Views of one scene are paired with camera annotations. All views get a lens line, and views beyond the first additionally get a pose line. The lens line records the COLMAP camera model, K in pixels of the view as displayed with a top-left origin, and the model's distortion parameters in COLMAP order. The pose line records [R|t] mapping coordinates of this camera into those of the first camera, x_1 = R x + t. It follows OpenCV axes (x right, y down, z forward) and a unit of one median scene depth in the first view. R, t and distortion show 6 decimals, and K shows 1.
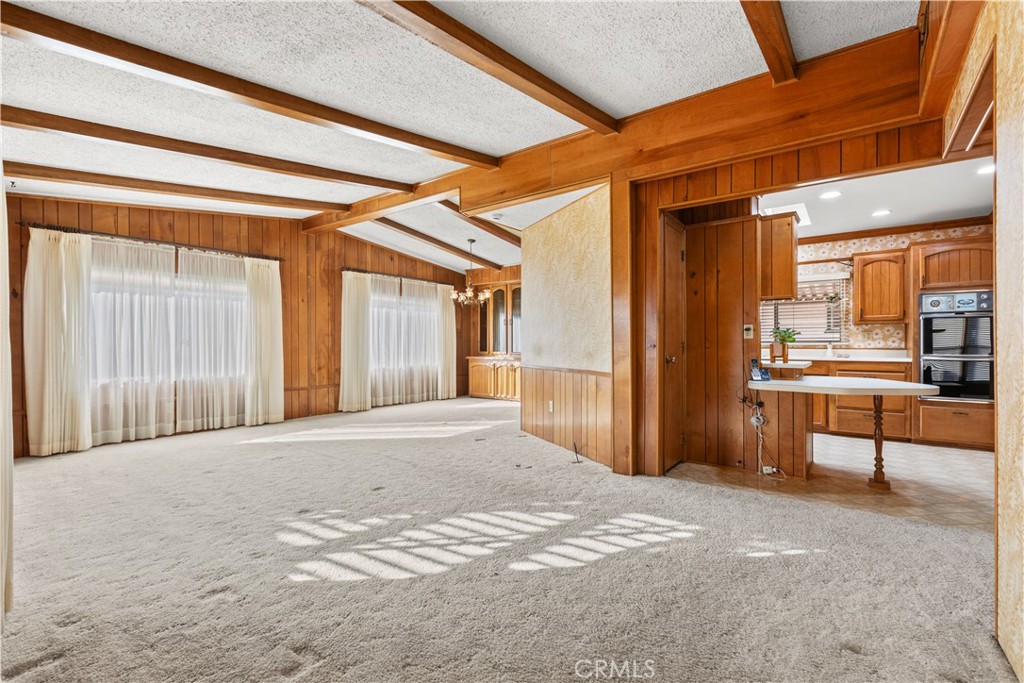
lens RADIAL K [[458.8, 0, 512.2], [0, 458.8, 340.4], [0, 0, 1]] dist [0.002046, -0.001119]
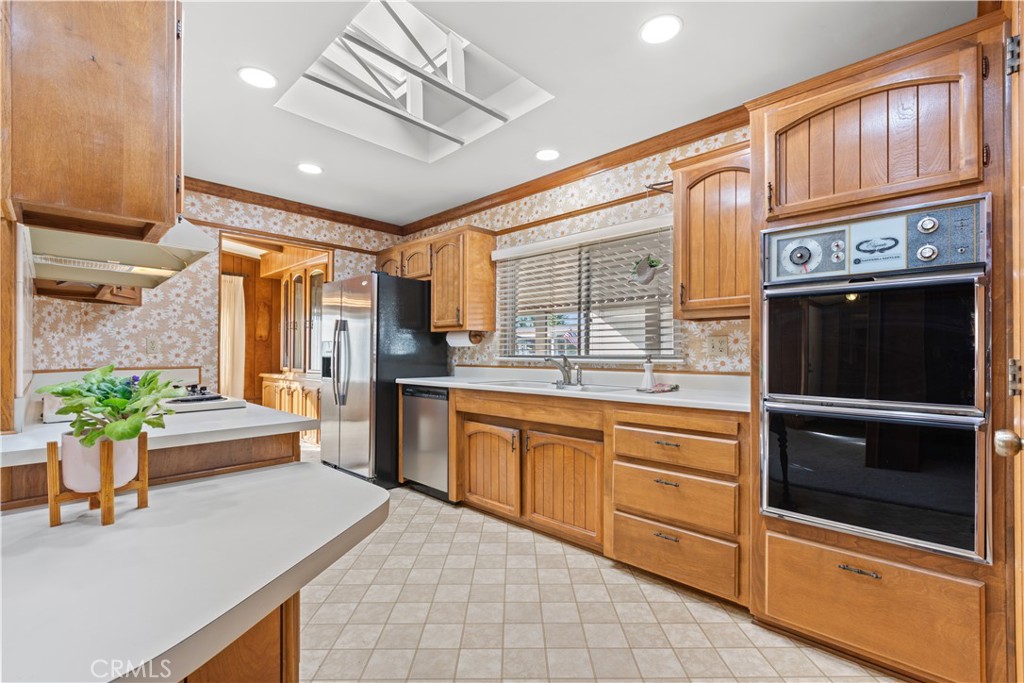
lens RADIAL K [[458.8, 0, 511.2], [0, 458.8, 350.1], [0, 0, 1]] dist [0.002046, -0.001119]
pose [[0.991713, 0.000868, -0.128467, 0.663891], [-0.000788, 0.999999, 0.000671, -0.005352], [0.128467, -0.000564, 0.991714, 0.546000]]
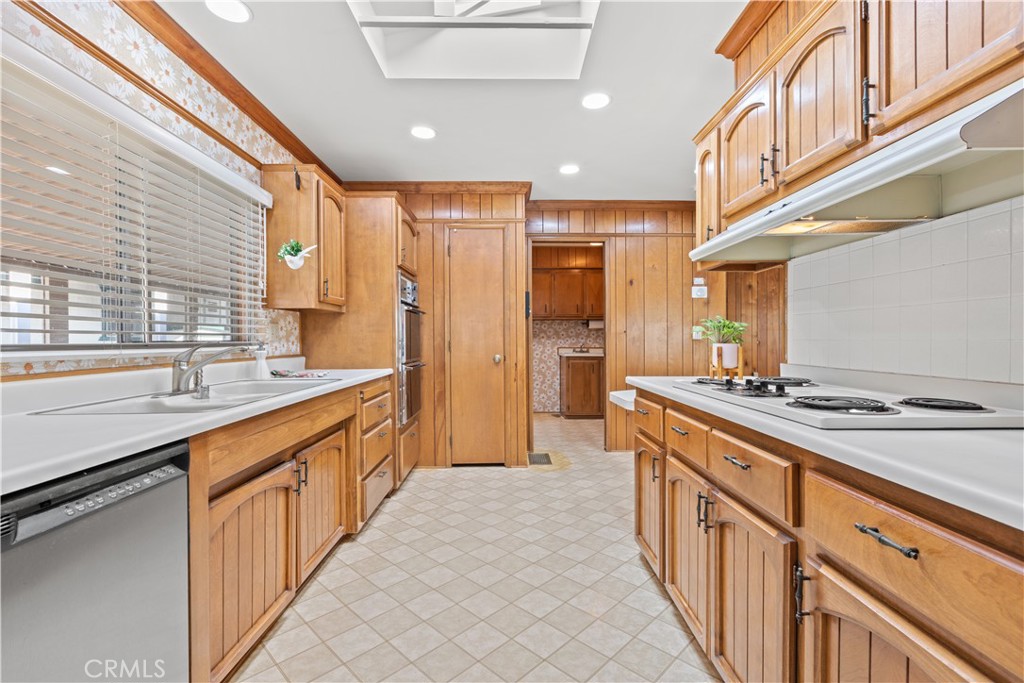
lens RADIAL K [[458.8, 0, 521.5], [0, 458.8, 338.6], [0, 0, 1]] dist [0.002046, -0.001119]
pose [[-0.630435, 0.002261, 0.776238, 0.222840], [0.001921, 0.999997, -0.001352, -0.000299], [-0.776239, 0.000639, -0.630438, 1.176063]]
